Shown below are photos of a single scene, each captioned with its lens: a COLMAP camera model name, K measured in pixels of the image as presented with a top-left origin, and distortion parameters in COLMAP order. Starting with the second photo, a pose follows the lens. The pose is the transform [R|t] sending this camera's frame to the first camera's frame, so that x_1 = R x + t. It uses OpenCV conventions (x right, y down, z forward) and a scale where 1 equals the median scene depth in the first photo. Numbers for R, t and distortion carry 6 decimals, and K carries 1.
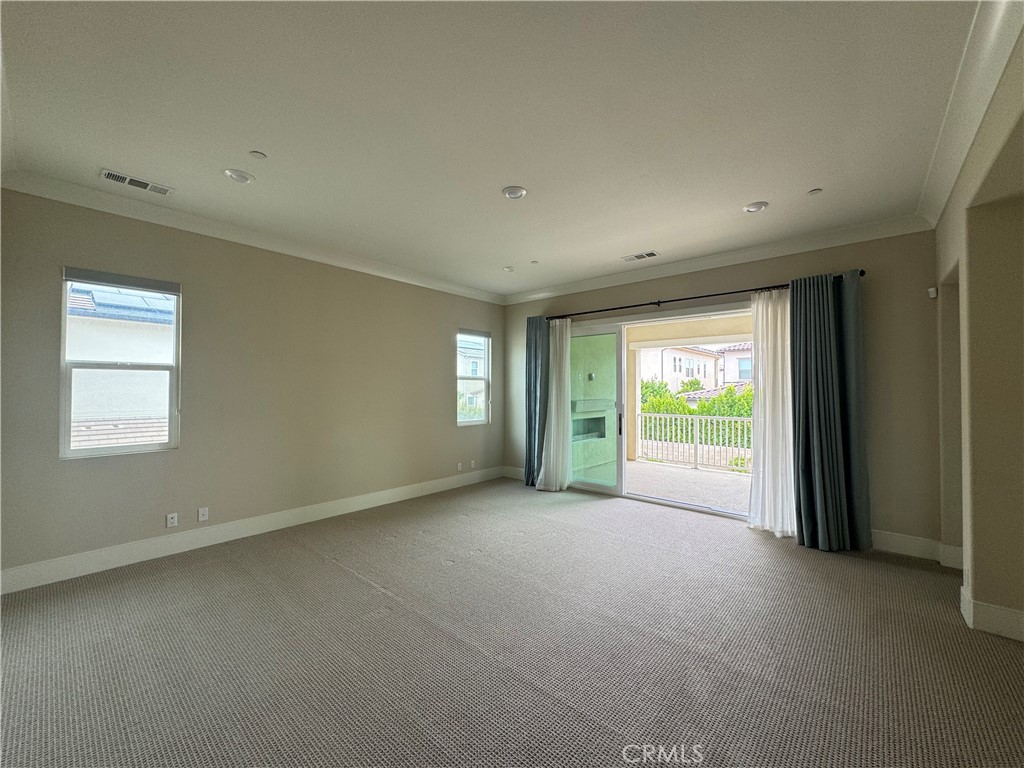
lens RADIAL K [[408.8, 0, 508.3], [0, 408.8, 385.3], [0, 0, 1]] dist [0.000256, 0.000426]
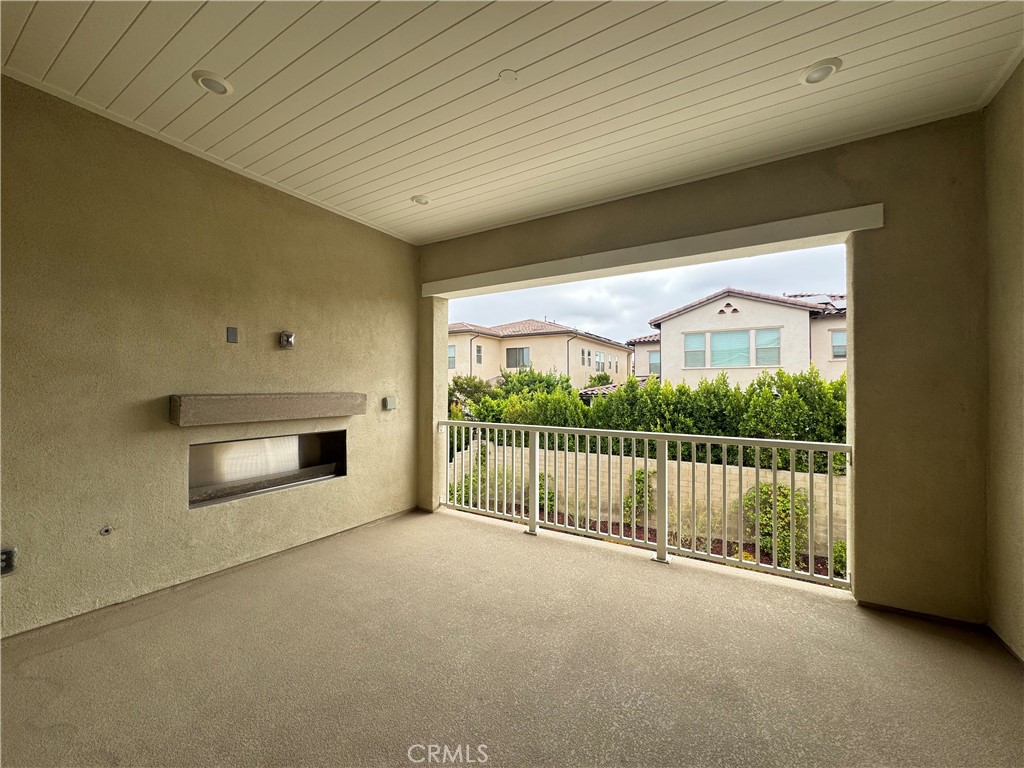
lens RADIAL K [[408.8, 0, 509.6], [0, 408.8, 382.9], [0, 0, 1]] dist [0.000256, 0.000426]
pose [[0.985169, 0.000221, 0.171585, 0.313729], [0.000010, 0.999999, -0.001342, 0.021620], [-0.171585, 0.001324, 0.985168, 0.470408]]
